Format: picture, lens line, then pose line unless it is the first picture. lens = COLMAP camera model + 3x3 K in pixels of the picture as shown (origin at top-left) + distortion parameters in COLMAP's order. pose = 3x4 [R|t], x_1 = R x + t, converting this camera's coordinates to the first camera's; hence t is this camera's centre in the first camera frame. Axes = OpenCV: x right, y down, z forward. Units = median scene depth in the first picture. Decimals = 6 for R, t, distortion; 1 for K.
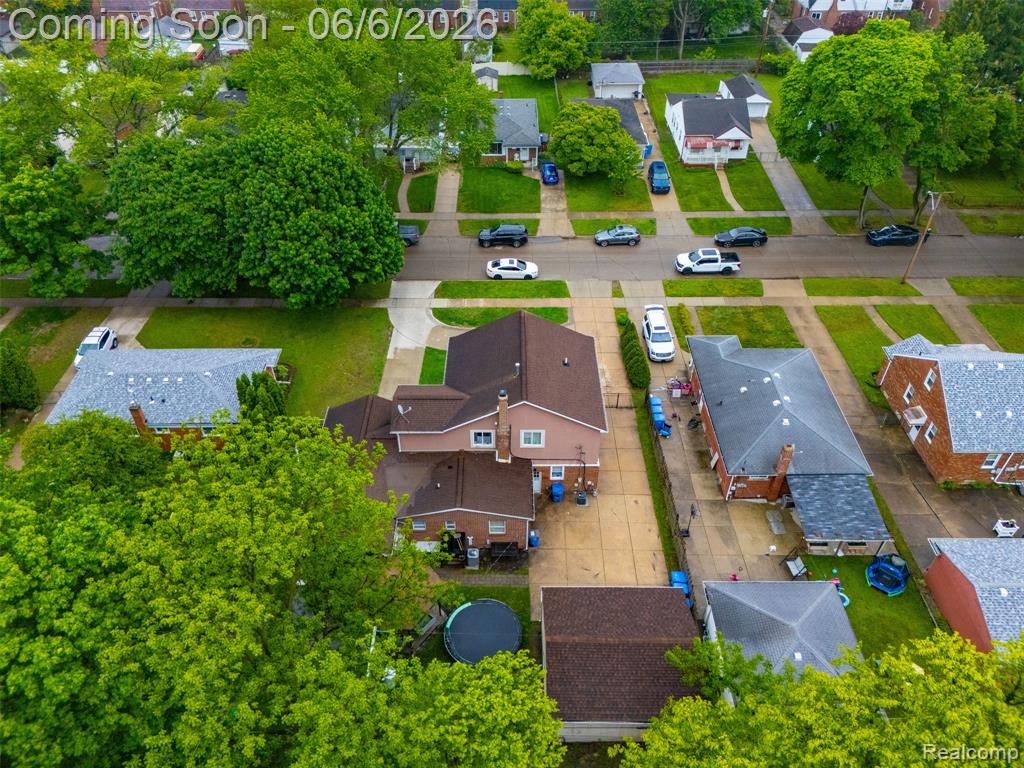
lens RADIAL K [[754.9, 0, 511.6], [0, 754.9, 379.3], [0, 0, 1]] dist [0.073175, -0.063205]
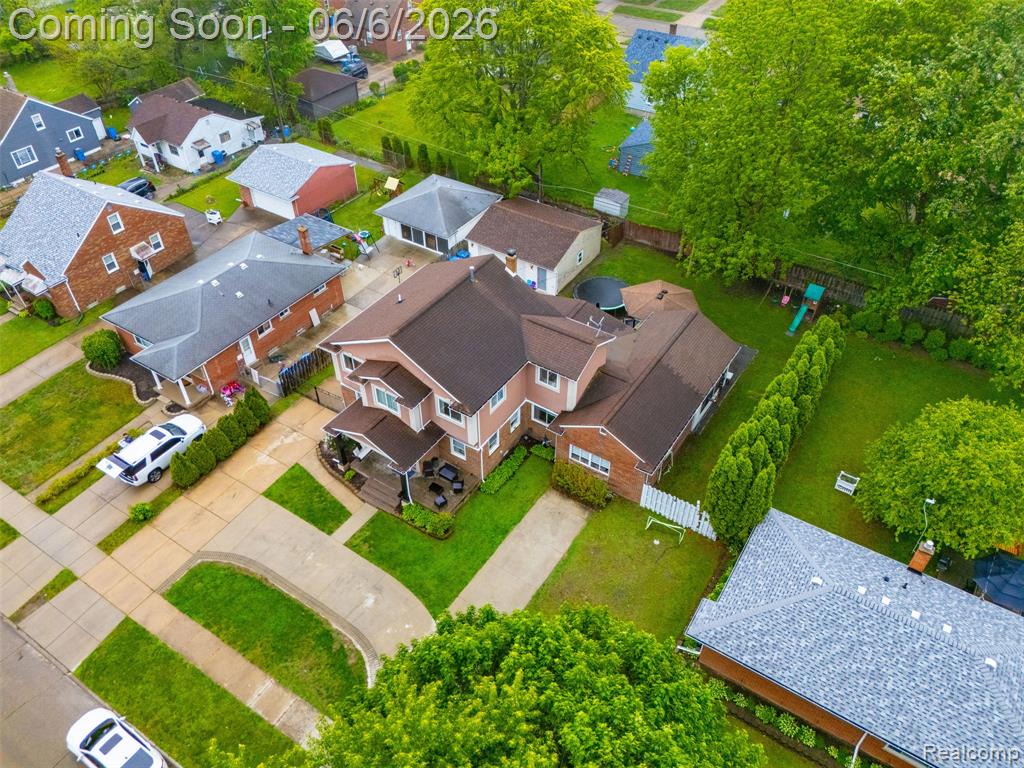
lens RADIAL K [[750.3, 0, 514.6], [0, 750.3, 383.7], [0, 0, 1]] dist [0.068208, -0.063585]
pose [[-0.835430, -0.364718, 0.411141, -0.311213], [0.355910, 0.211010, 0.910386, -0.540624], [-0.418790, 0.906893, -0.046478, 0.790627]]
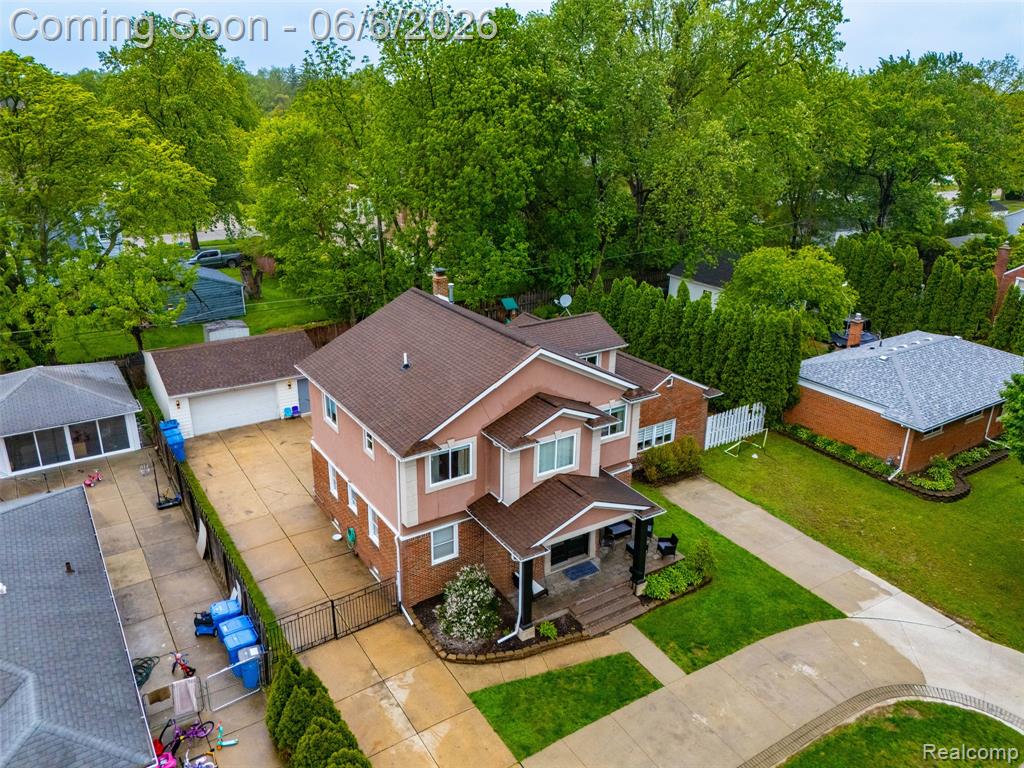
lens RADIAL K [[757.4, 0, 515.2], [0, 757.4, 383.6], [0, 0, 1]] dist [0.068449, -0.062745]
pose [[-0.839620, 0.181006, -0.512127, 0.210215], [-0.362534, 0.515358, 0.776515, -0.340623], [0.404483, 0.837641, -0.367084, 0.916065]]
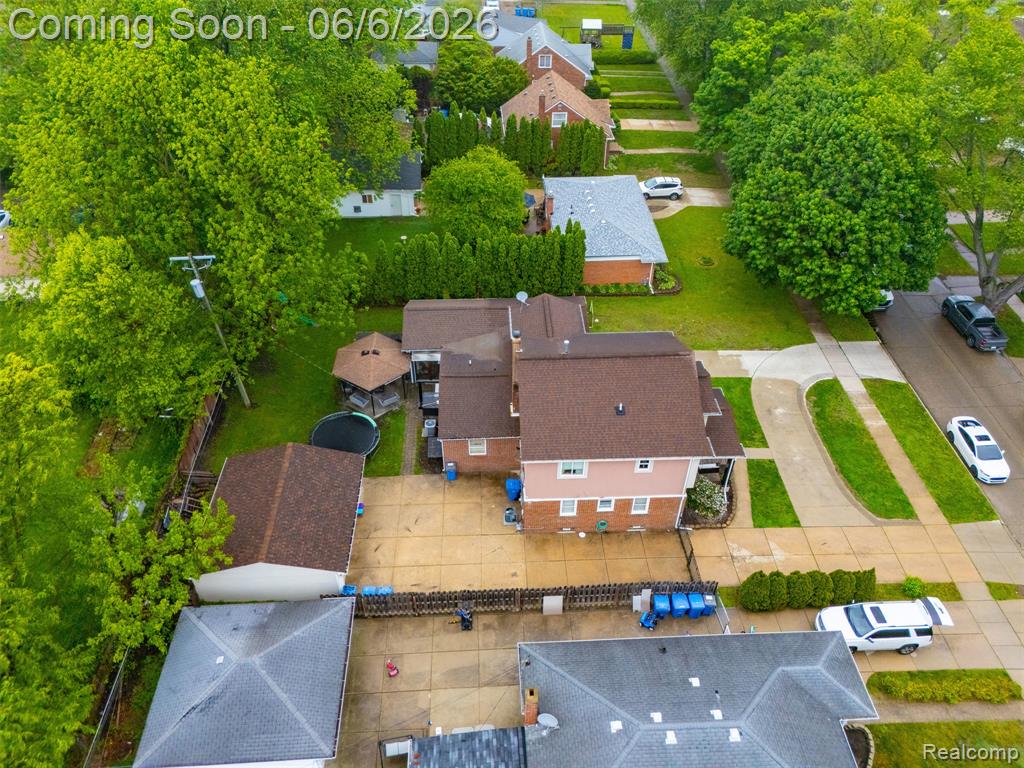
lens RADIAL K [[750.3, 0, 514.6], [0, 750.3, 383.7], [0, 0, 1]] dist [0.068208, -0.063585]
pose [[0.046594, 0.660219, -0.749627, 0.465067], [-0.652126, 0.588564, 0.477832, -0.248575], [0.756677, 0.466587, 0.457970, 0.405929]]
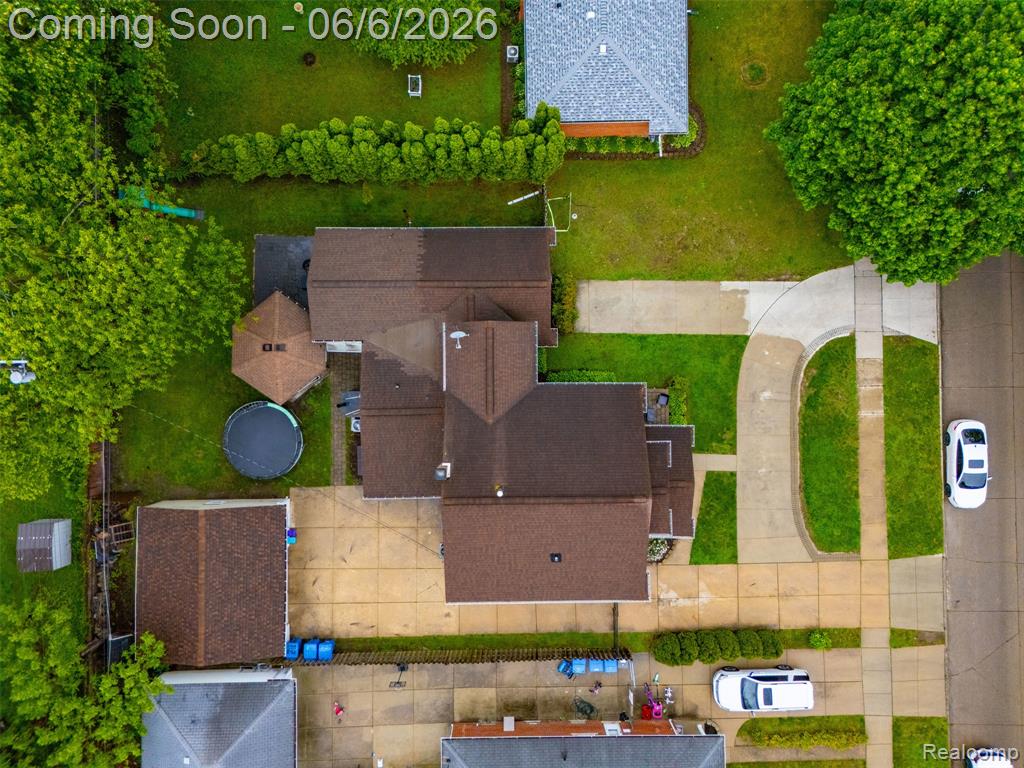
lens RADIAL K [[757.4, 0, 515.2], [0, 757.4, 383.6], [0, 0, 1]] dist [0.068449, -0.062745]
pose [[0.007346, 0.999879, -0.013705, -0.059628], [-0.653211, 0.015175, 0.757024, -0.395318], [0.757140, 0.003391, 0.653244, 0.375166]]
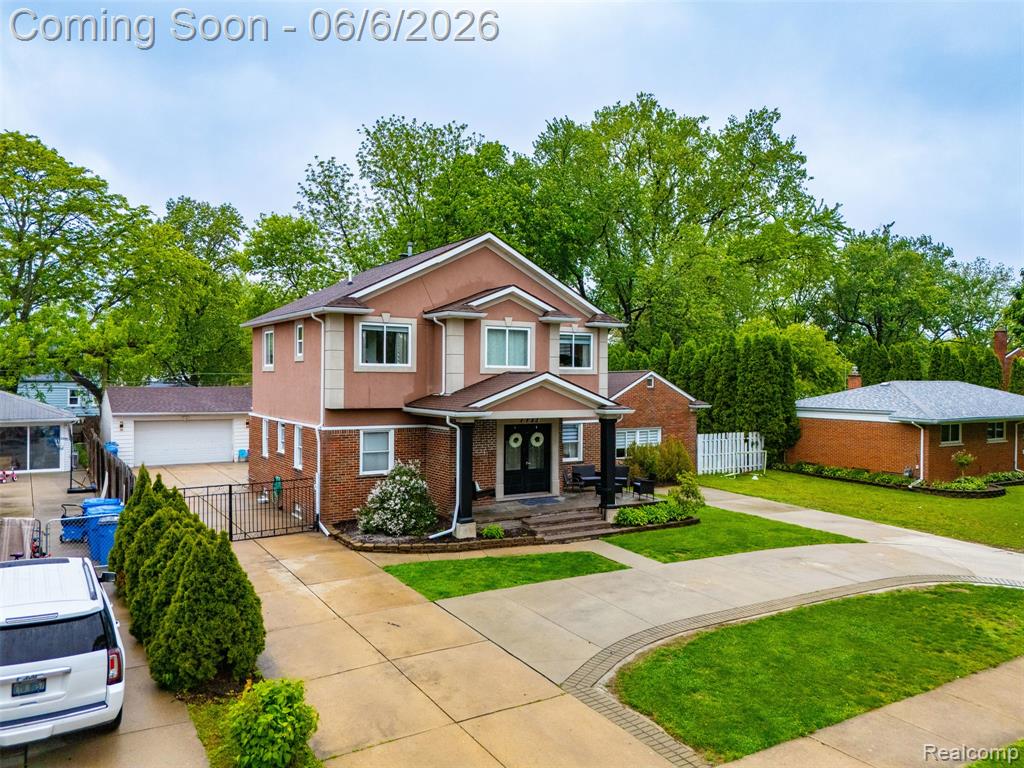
lens RADIAL K [[757.4, 0, 515.2], [0, 757.4, 383.6], [0, 0, 1]] dist [0.068449, -0.062745]
pose [[-0.851776, -0.000689, -0.523906, 0.179115], [-0.344193, 0.754648, 0.558603, -0.214438], [0.394980, 0.656129, -0.643028, 1.041770]]
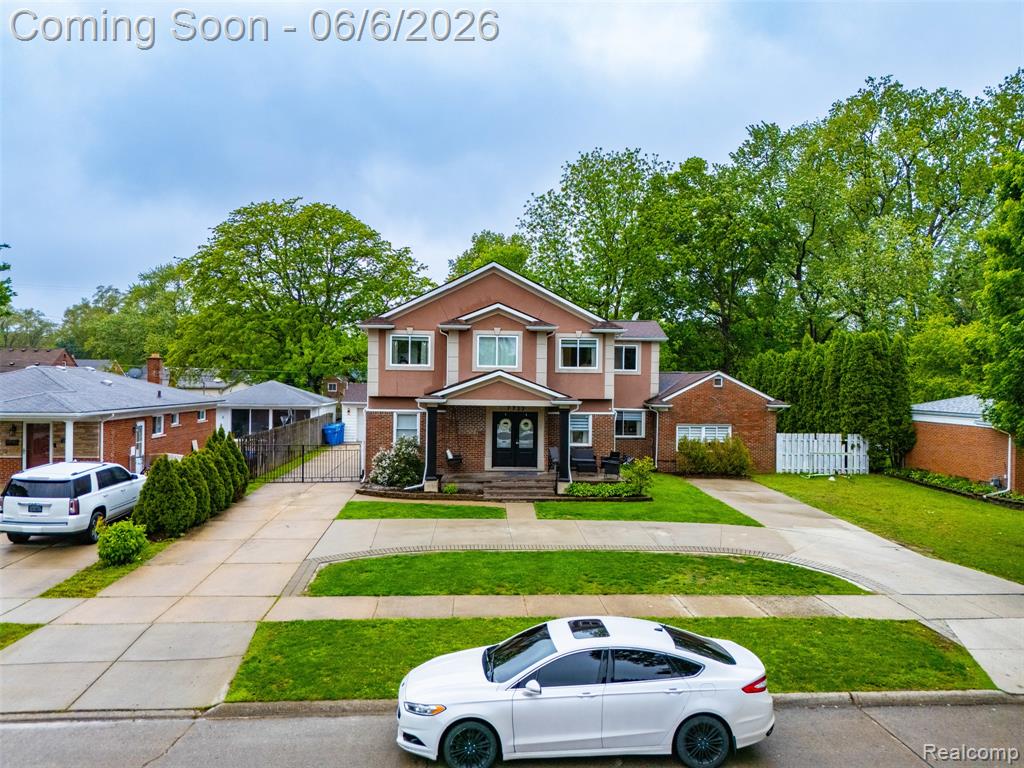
lens RADIAL K [[754.9, 0, 511.6], [0, 754.9, 379.3], [0, 0, 1]] dist [0.073175, -0.063205]
pose [[-0.998264, -0.011703, -0.057723, 0.024369], [-0.046340, 0.760979, 0.647119, -0.302394], [0.036353, 0.648671, -0.760200, 1.149229]]
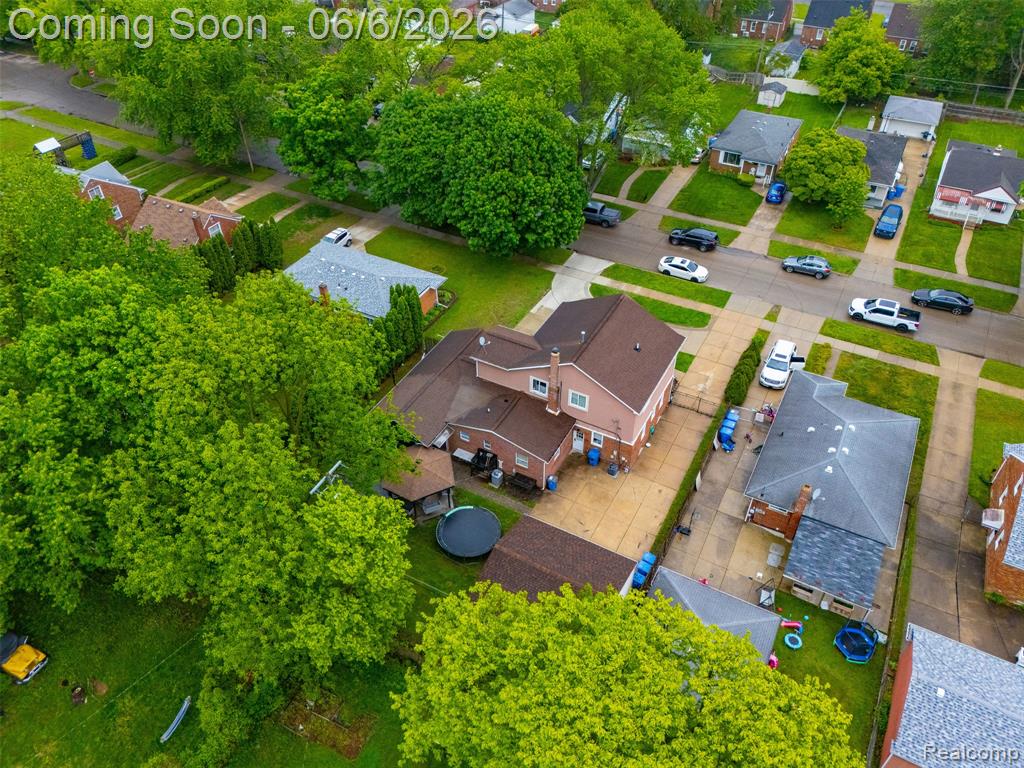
lens RADIAL K [[750.3, 0, 514.6], [0, 750.3, 383.7], [0, 0, 1]] dist [0.068208, -0.063585]
pose [[0.879073, 0.307443, -0.364294, 0.242445], [-0.303365, 0.950303, 0.069953, 0.003681], [0.367696, 0.049020, 0.928653, -0.056606]]
